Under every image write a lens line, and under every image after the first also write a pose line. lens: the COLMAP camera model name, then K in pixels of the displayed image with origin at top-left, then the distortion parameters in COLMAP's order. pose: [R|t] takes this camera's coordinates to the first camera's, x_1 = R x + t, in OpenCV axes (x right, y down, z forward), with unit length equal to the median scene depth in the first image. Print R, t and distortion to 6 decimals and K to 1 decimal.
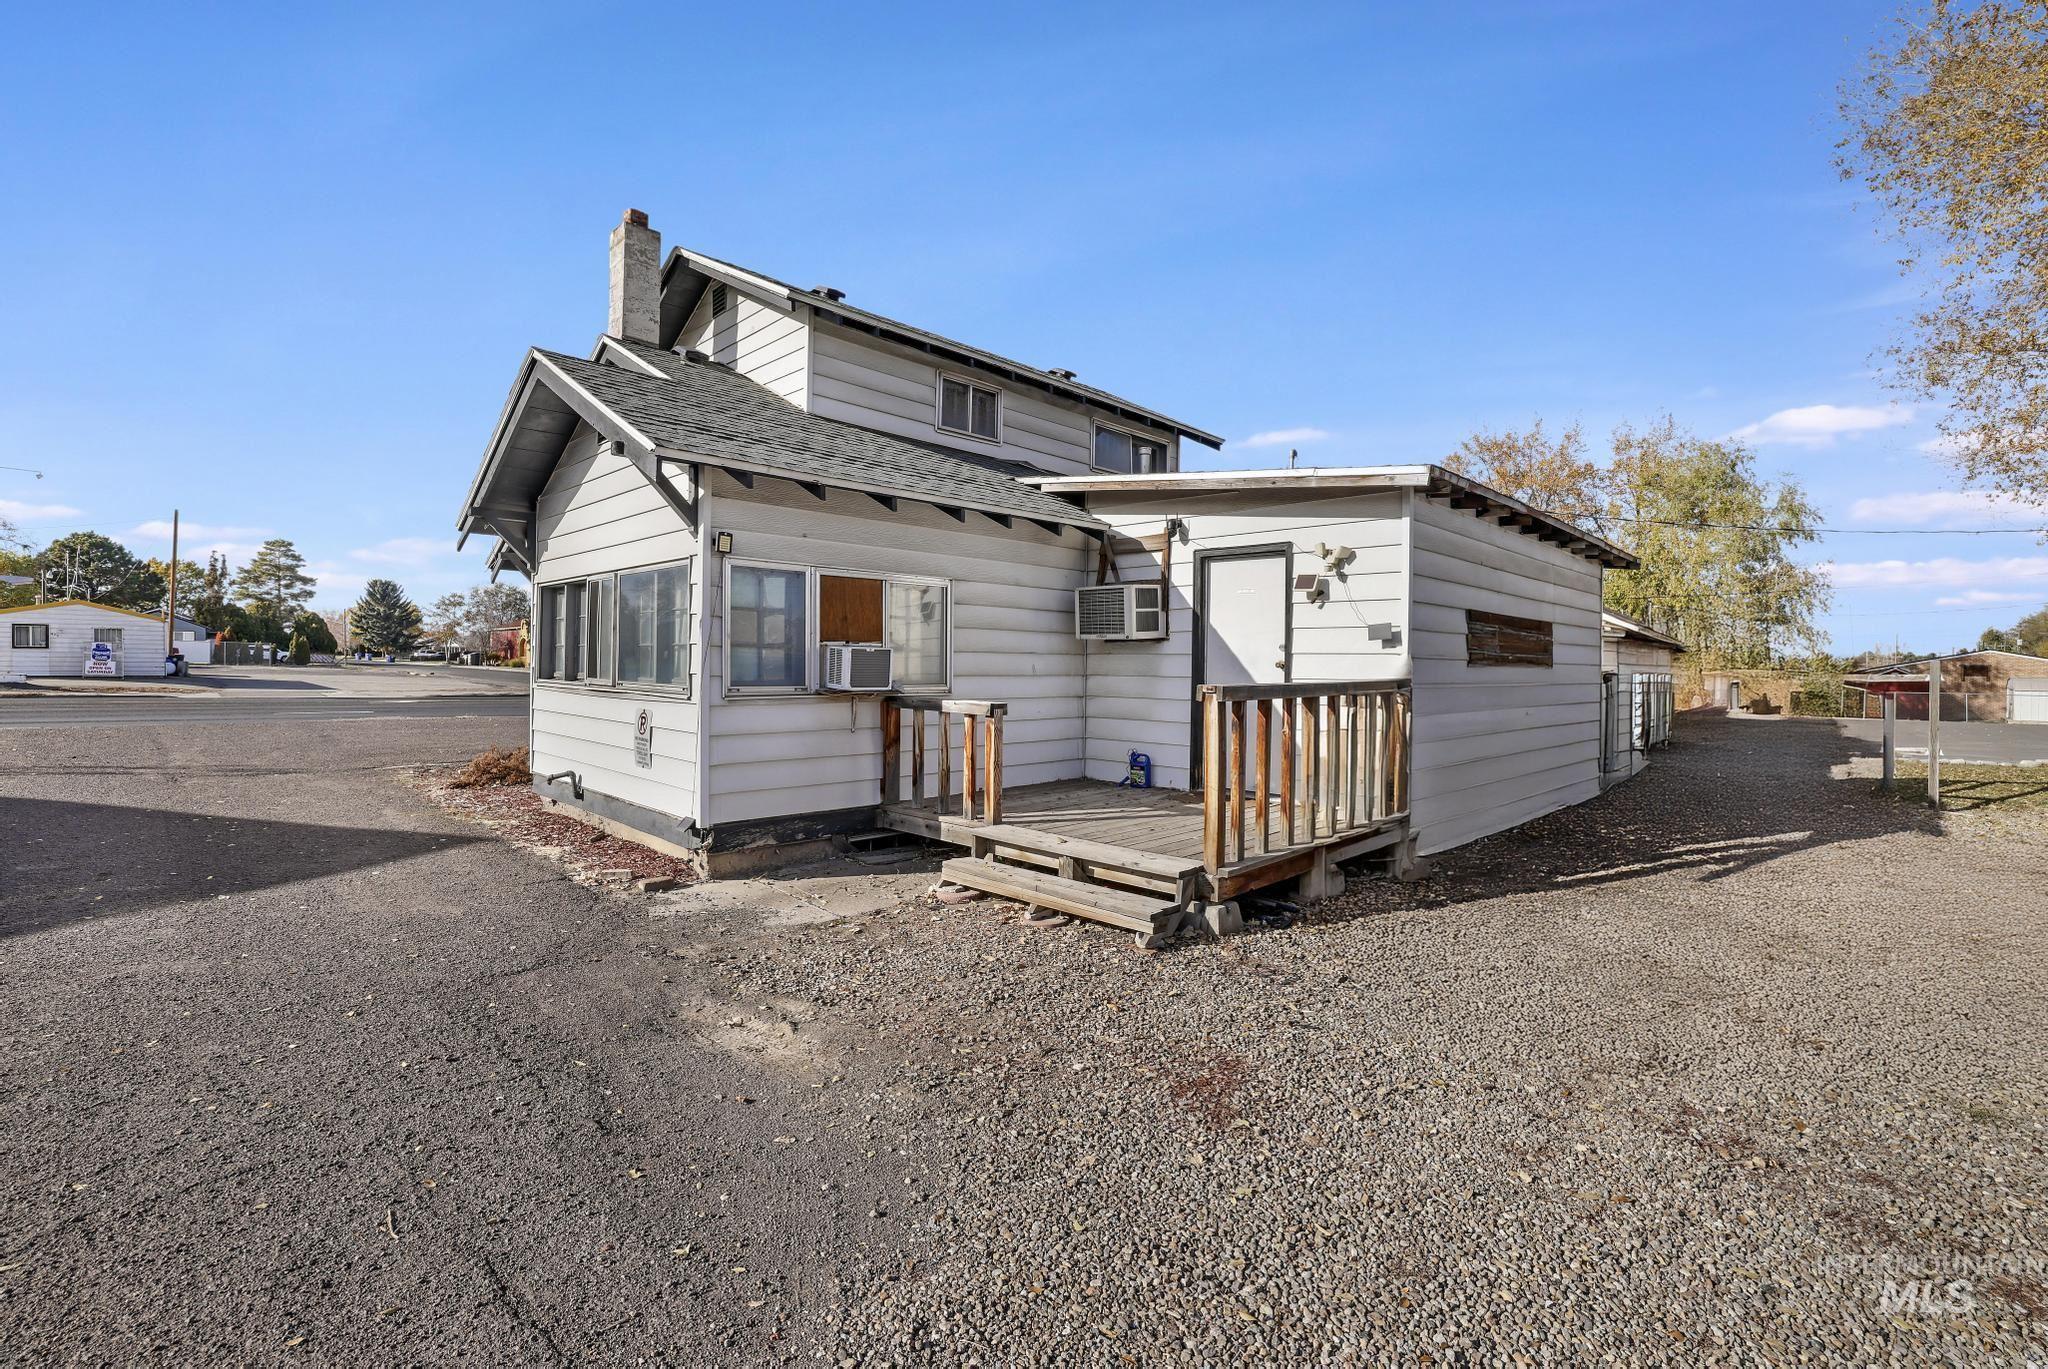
lens RADIAL K [[895.6, 0, 1001.8], [0, 895.6, 669.4], [0, 0, 1]] dist [-0.030756, 0.000427]
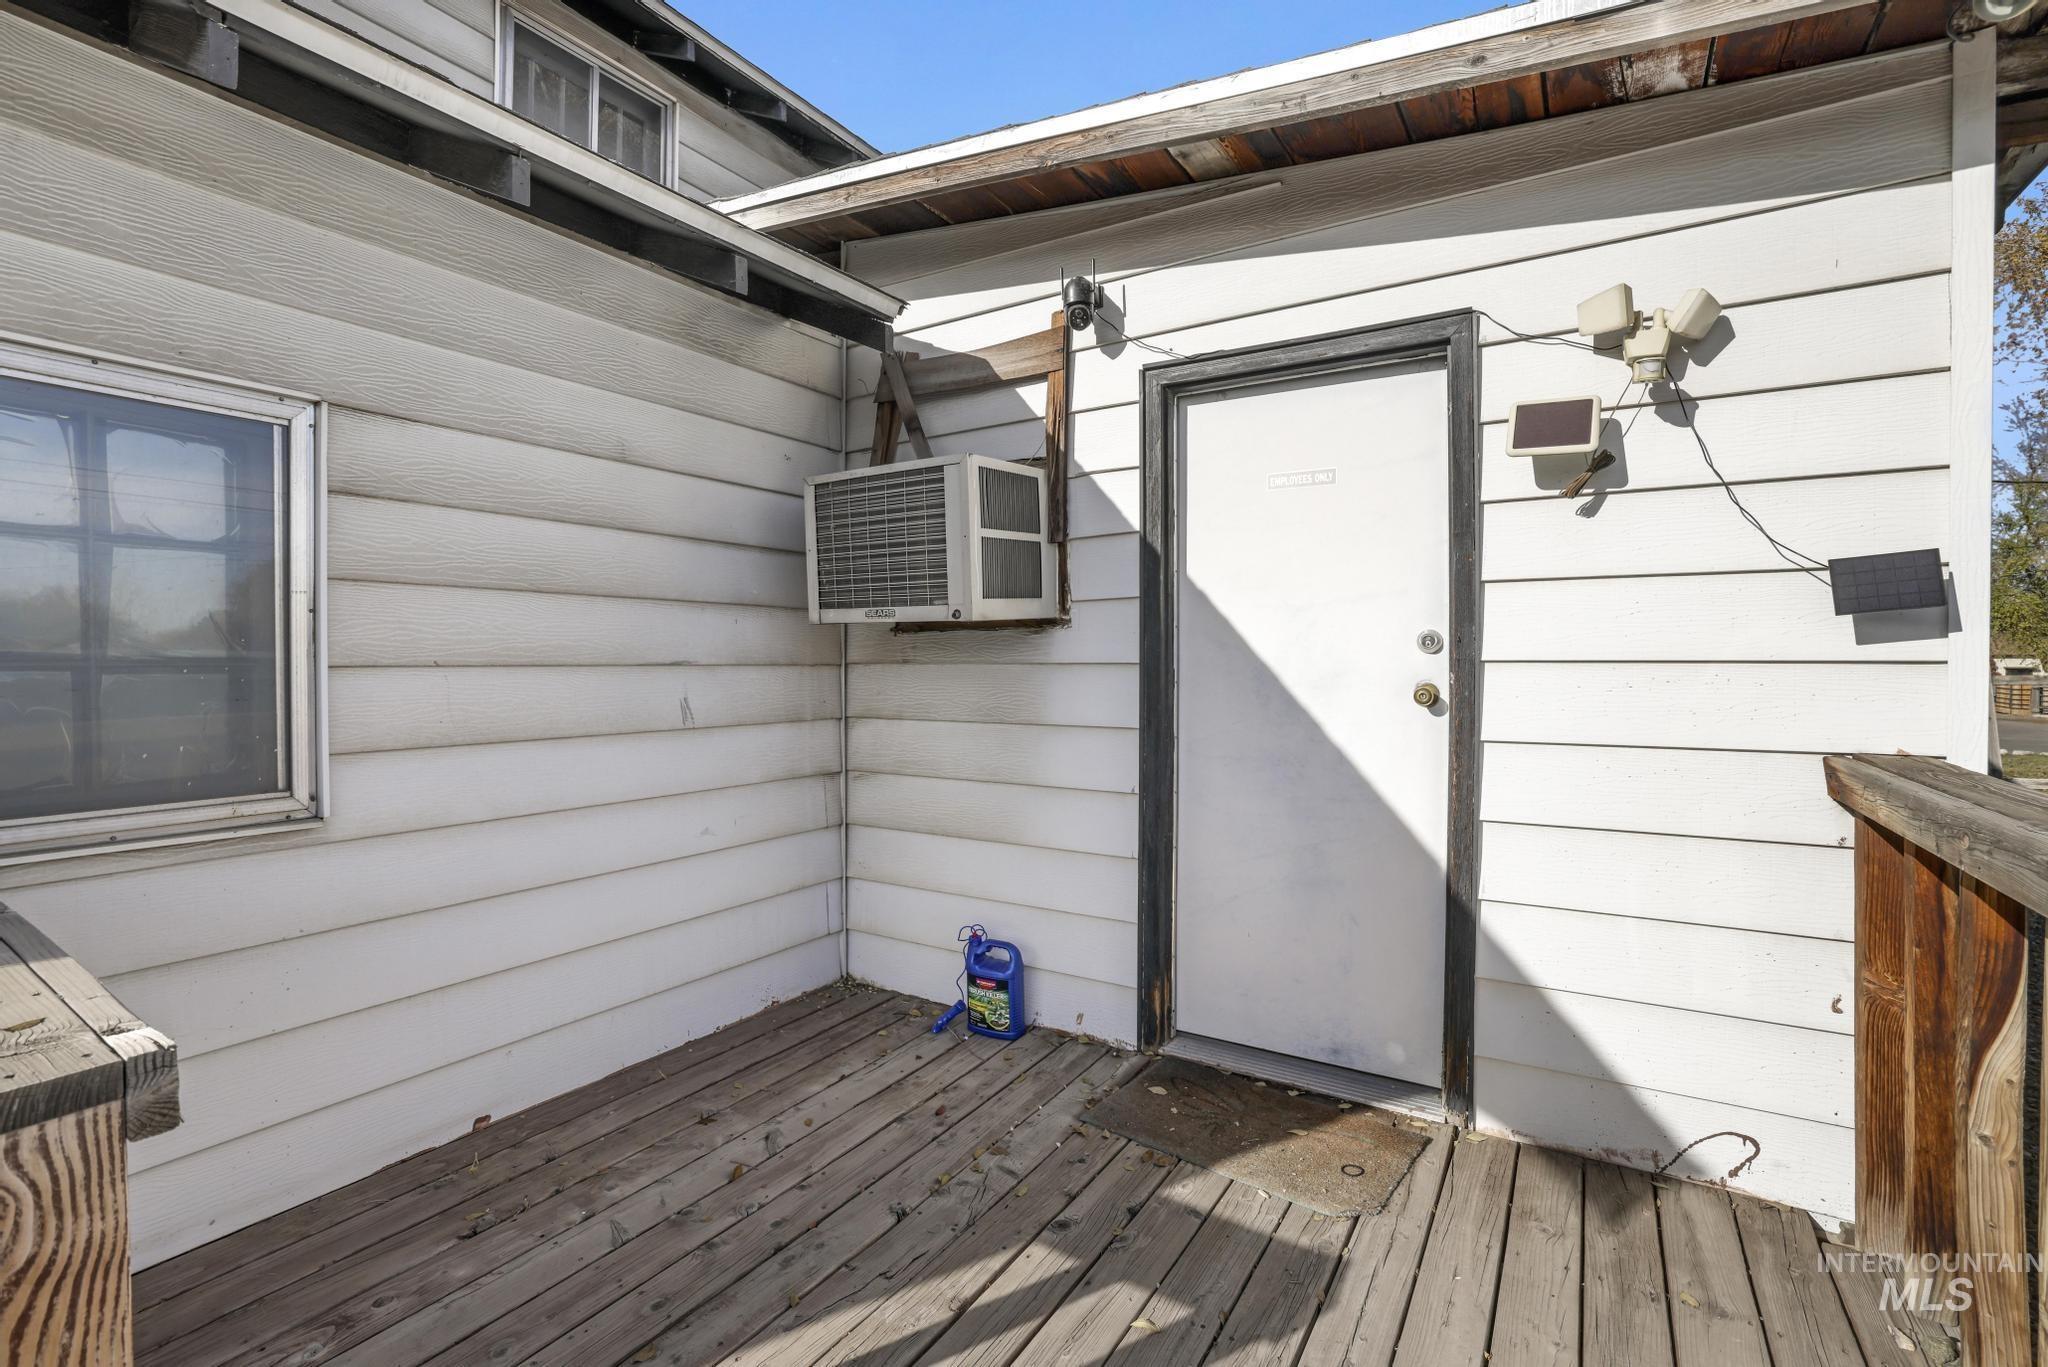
lens RADIAL K [[895.6, 0, 1001.8], [0, 895.6, 668.4], [0, 0, 1]] dist [-0.030756, 0.000427]
pose [[0.977172, -0.014011, 0.211987, 0.084643], [0.012253, 0.999879, 0.009601, -0.018950], [-0.212096, -0.006784, 0.977225, 0.661283]]
